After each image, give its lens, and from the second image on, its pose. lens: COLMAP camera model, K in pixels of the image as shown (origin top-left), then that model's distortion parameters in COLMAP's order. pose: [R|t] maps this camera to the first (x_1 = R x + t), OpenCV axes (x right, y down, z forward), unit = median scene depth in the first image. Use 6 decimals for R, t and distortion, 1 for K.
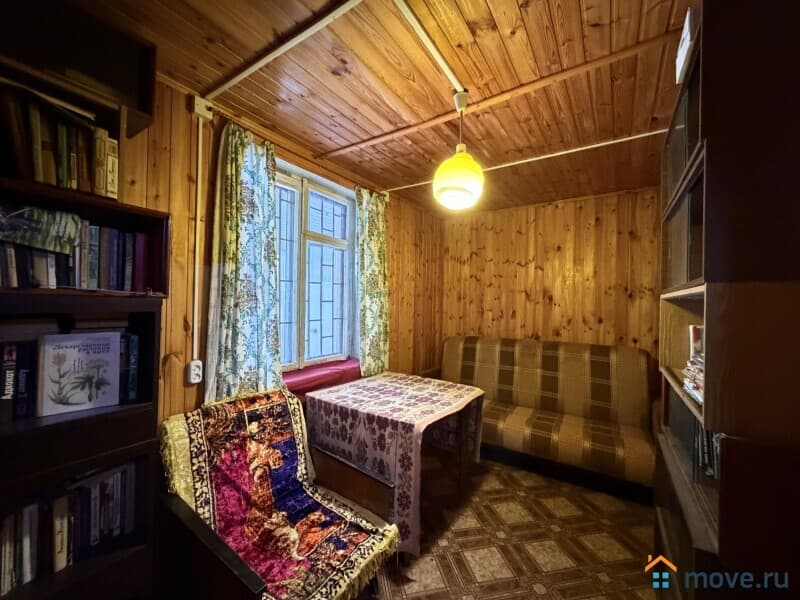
lens RADIAL K [[318.4, 0, 397.1], [0, 318.4, 300.2], [0, 0, 1]] dist [-0.001669, 0.000603]
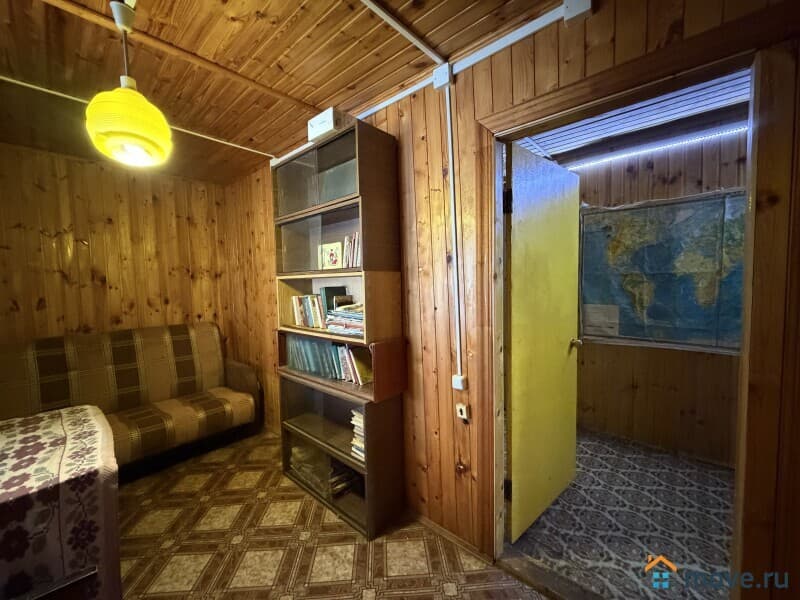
lens RADIAL K [[318.4, 0, 396.5], [0, 318.4, 299.5], [0, 0, 1]] dist [-0.001669, 0.000603]
pose [[0.139388, -0.076948, 0.987244, -0.353221], [0.014856, 0.997027, 0.075613, -0.009854], [-0.990126, 0.004127, 0.140116, 0.193005]]
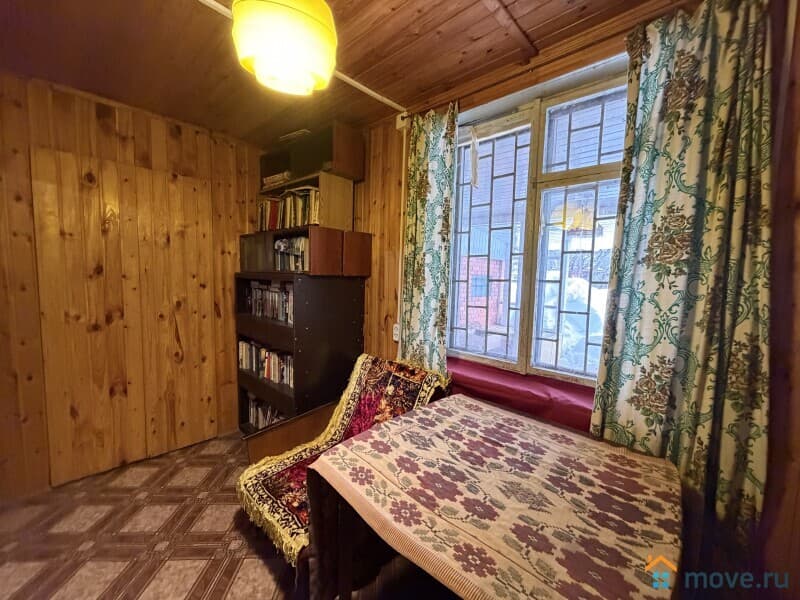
lens RADIAL K [[318.4, 0, 396.6], [0, 318.4, 297.9], [0, 0, 1]] dist [-0.001669, 0.000603]
pose [[-0.156442, 0.055035, -0.986153, 0.487988], [-0.016781, 0.998154, 0.058367, 0.004821], [0.987545, 0.025680, -0.155230, 0.893822]]
